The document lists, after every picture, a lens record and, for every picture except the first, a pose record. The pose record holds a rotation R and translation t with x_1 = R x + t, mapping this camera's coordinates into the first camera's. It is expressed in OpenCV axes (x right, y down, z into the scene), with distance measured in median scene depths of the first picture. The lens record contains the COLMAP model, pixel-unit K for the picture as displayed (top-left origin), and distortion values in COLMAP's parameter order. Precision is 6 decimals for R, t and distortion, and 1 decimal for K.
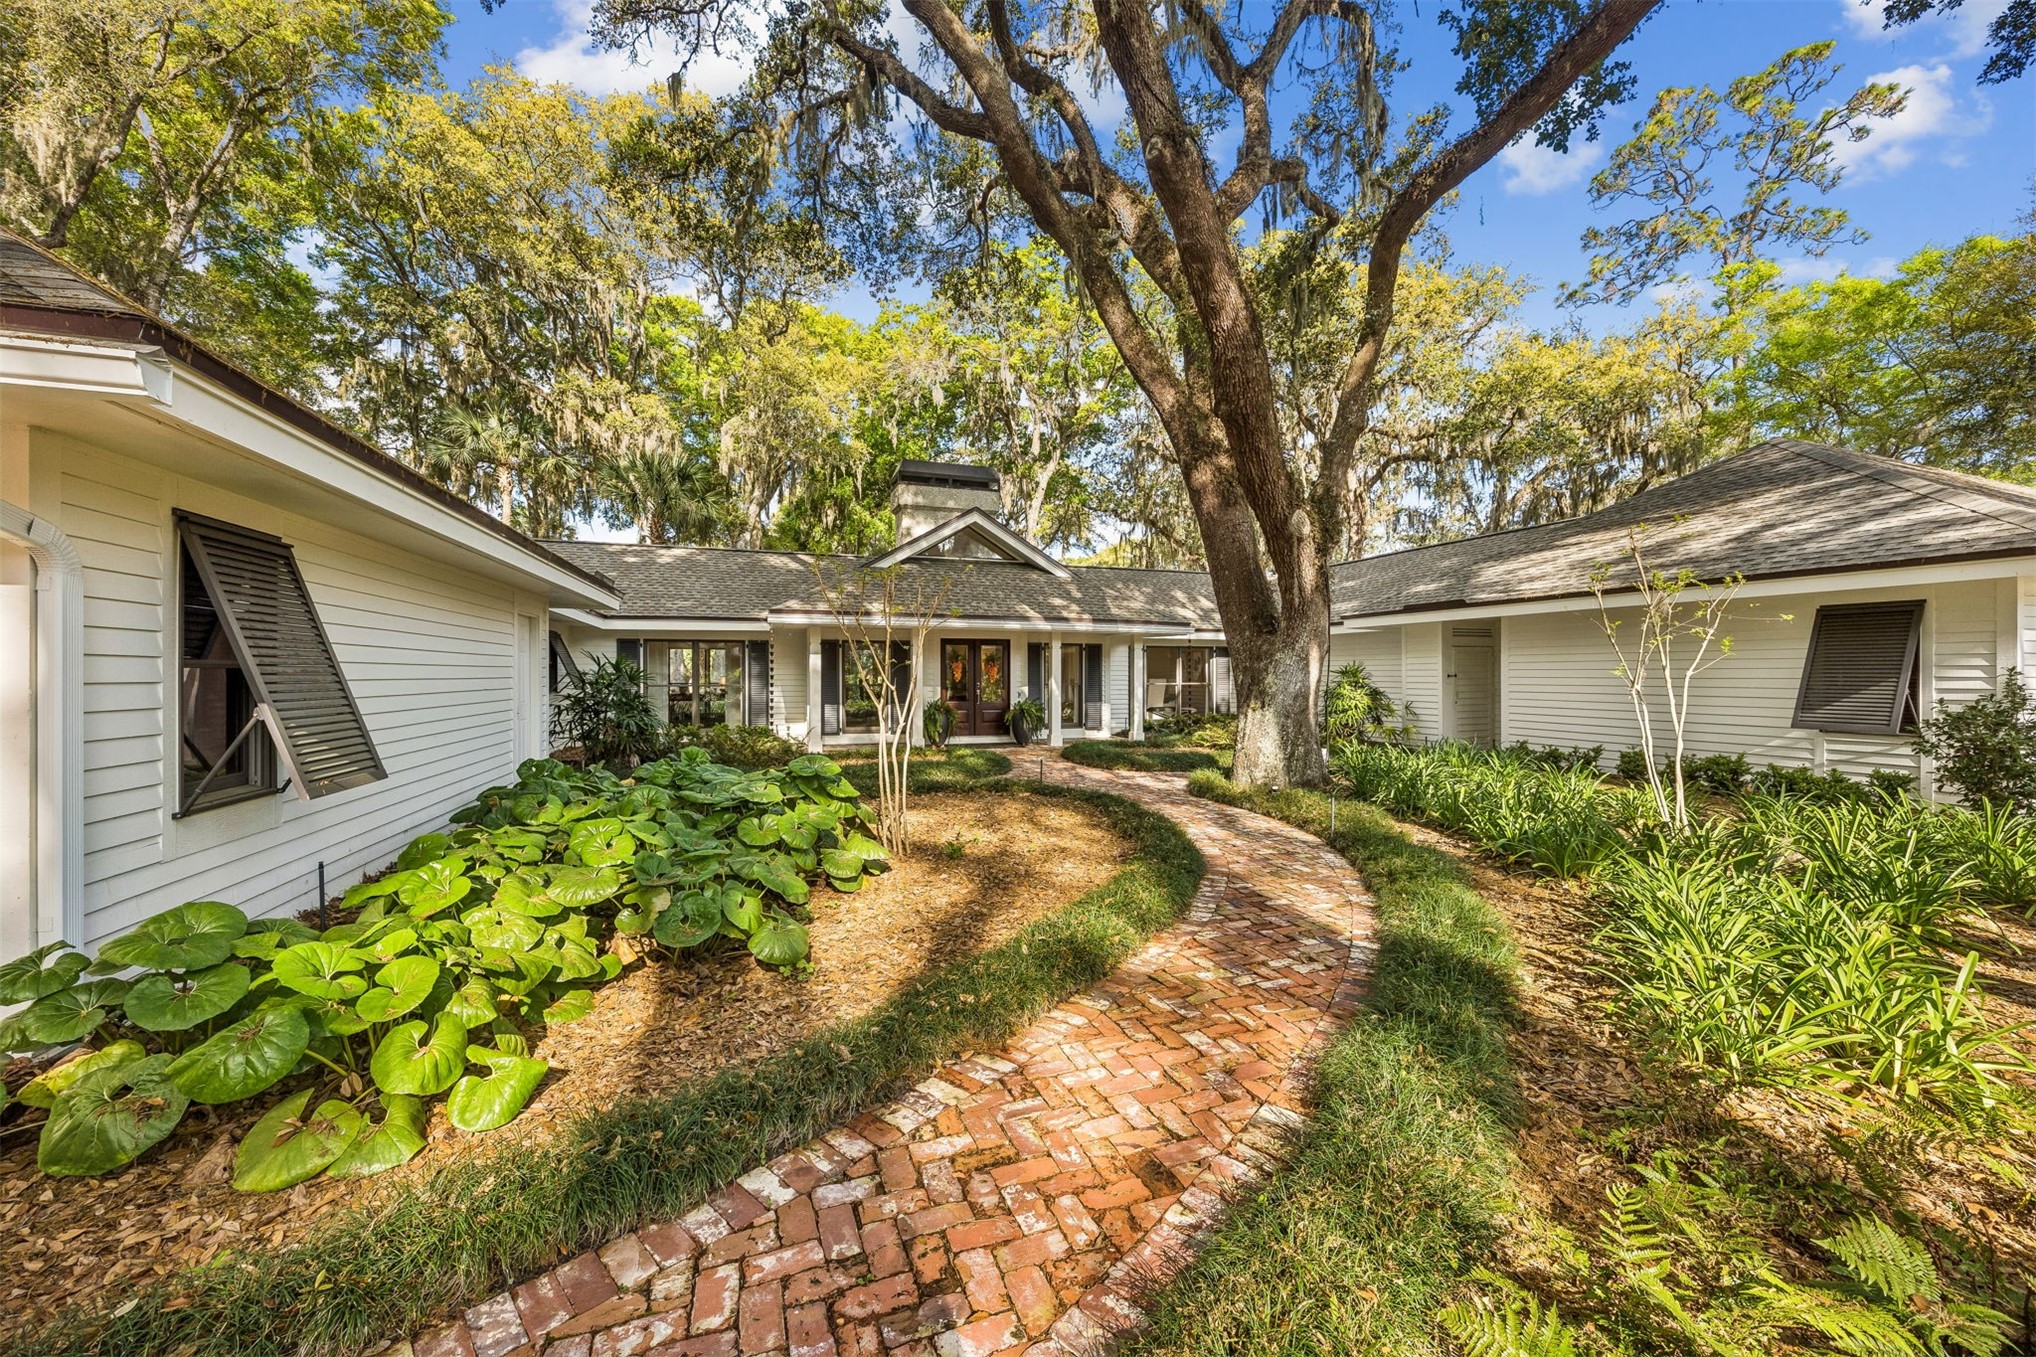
lens RADIAL K [[796.7, 0, 1013.4], [0, 796.7, 674.7], [0, 0, 1]] dist [0.004231, 0.000244]
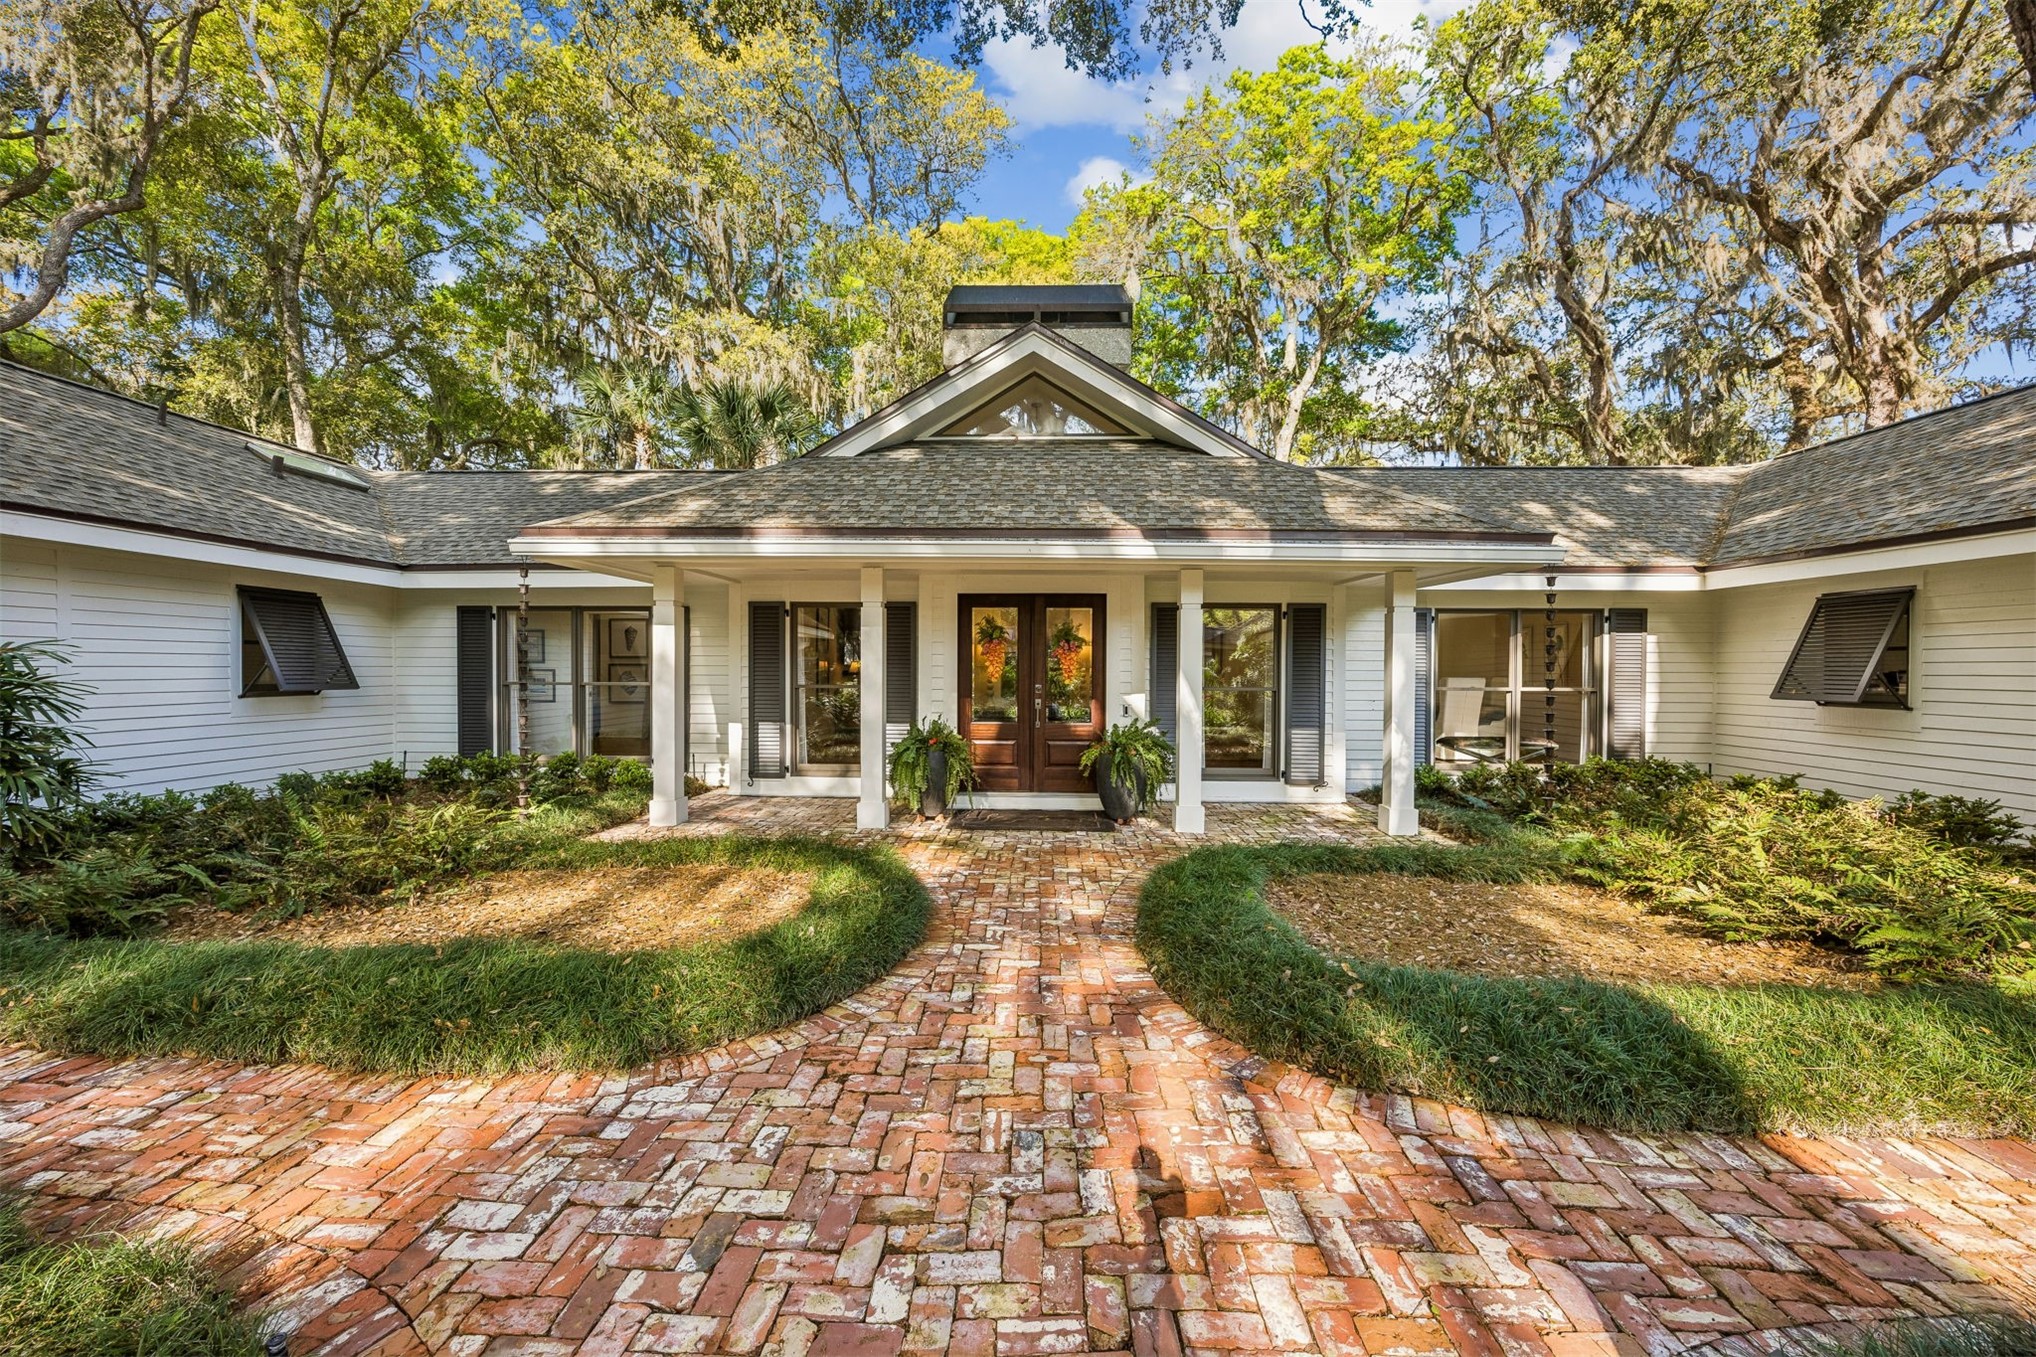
lens RADIAL K [[796.7, 0, 1013.4], [0, 796.7, 674.7], [0, 0, 1]] dist [0.004231, 0.000244]
pose [[0.938484, 0.007345, -0.345245, 0.103058], [-0.004667, 0.999952, 0.008589, 0.000053], [0.345292, -0.006450, 0.938473, 0.512326]]
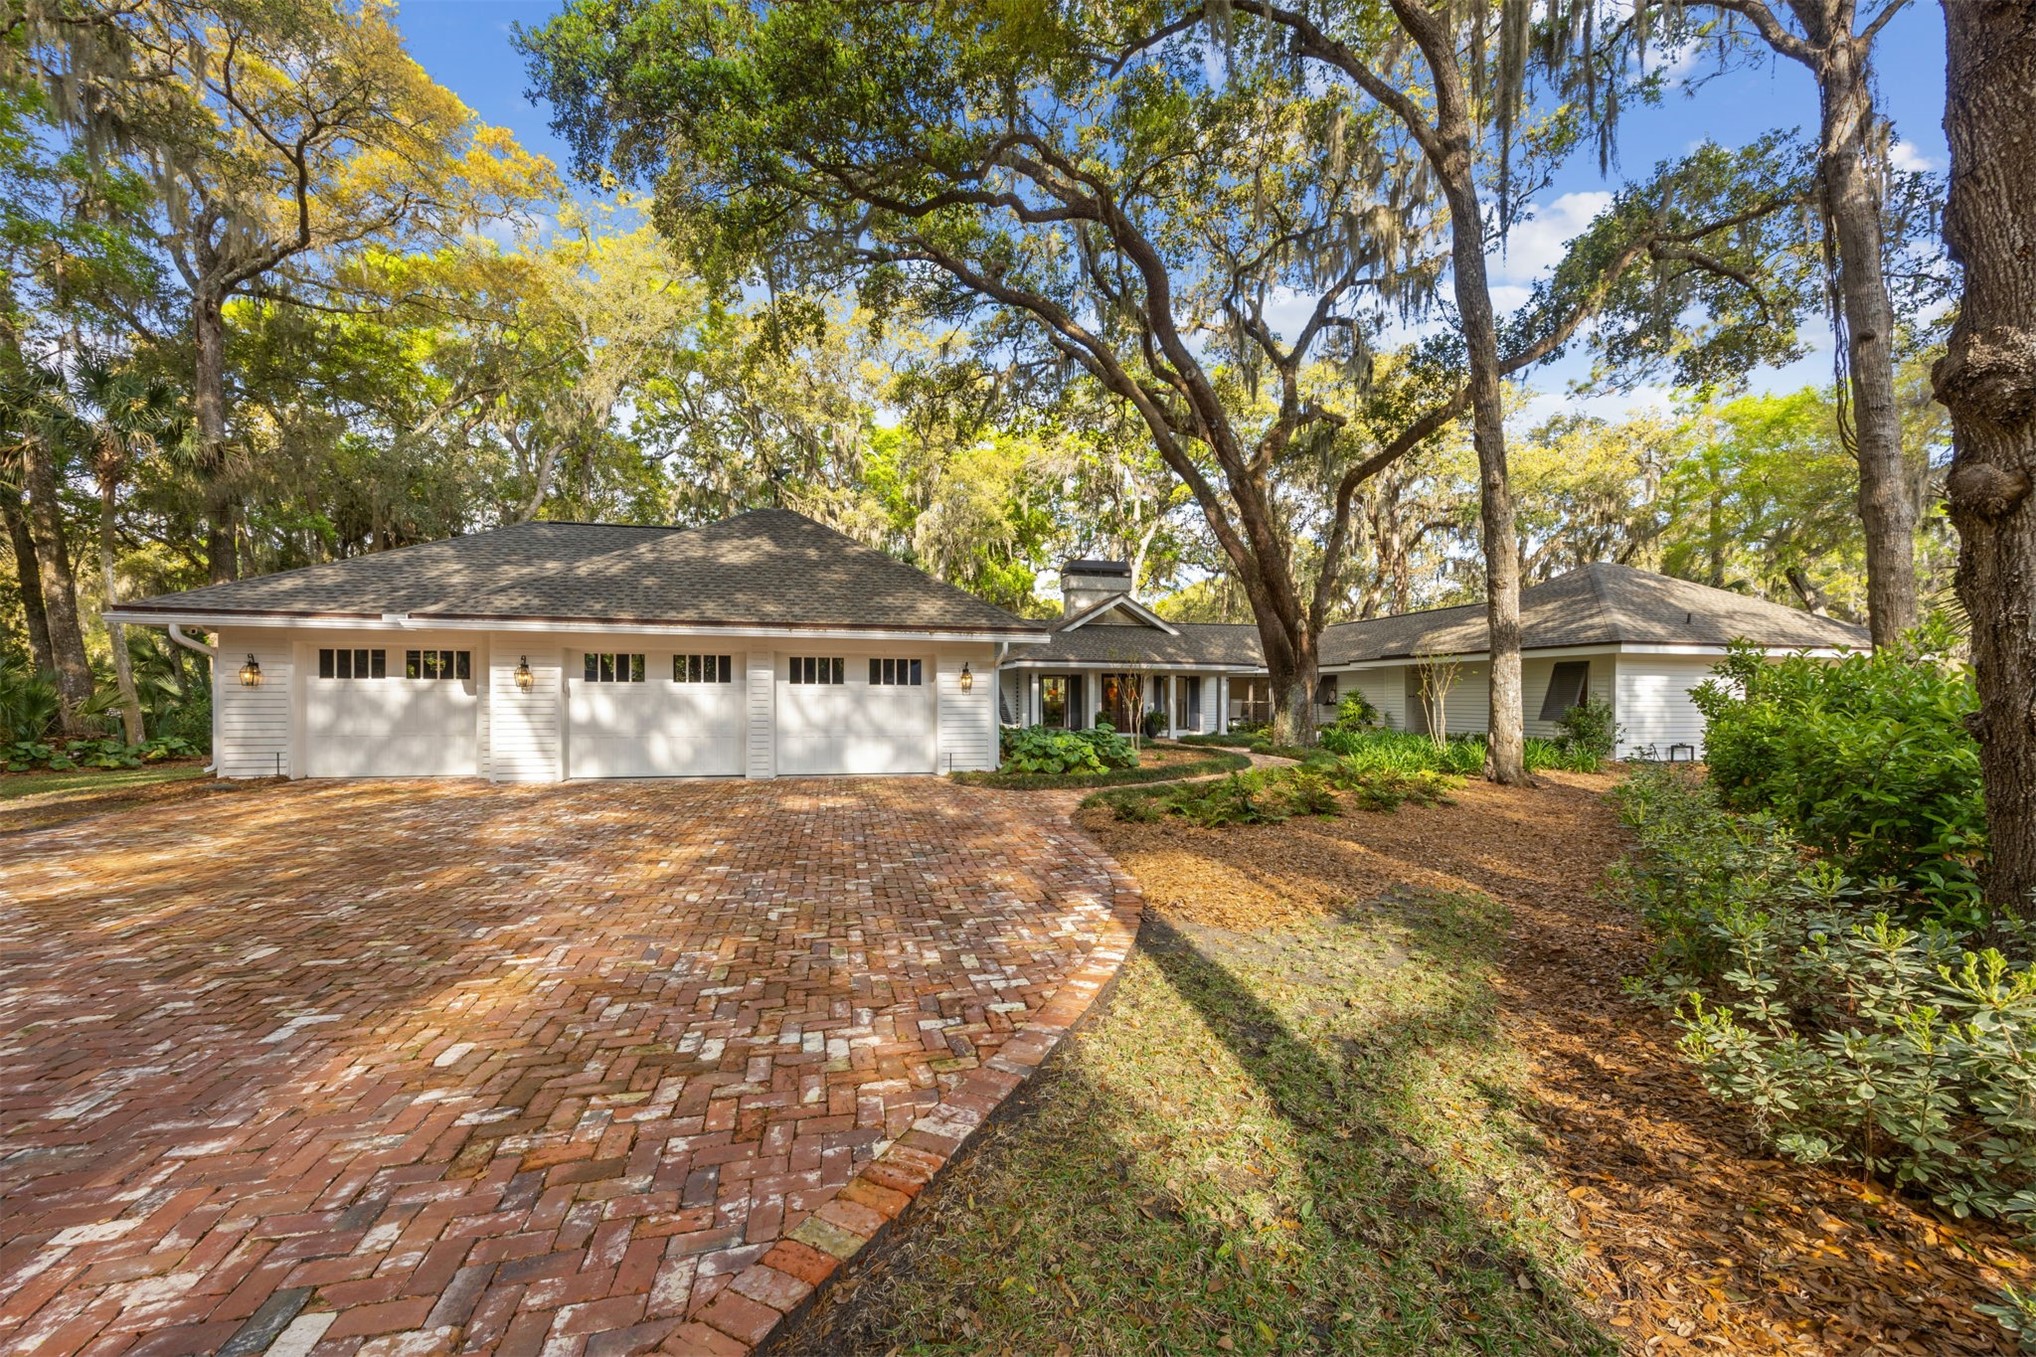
lens RADIAL K [[796.7, 0, 1013.4], [0, 796.7, 674.7], [0, 0, 1]] dist [0.004231, 0.000244]
pose [[0.995125, -0.001344, -0.098608, -0.101987], [-0.001555, 0.999569, -0.029319, 0.004797], [0.098605, 0.029329, 0.994694, -0.614000]]
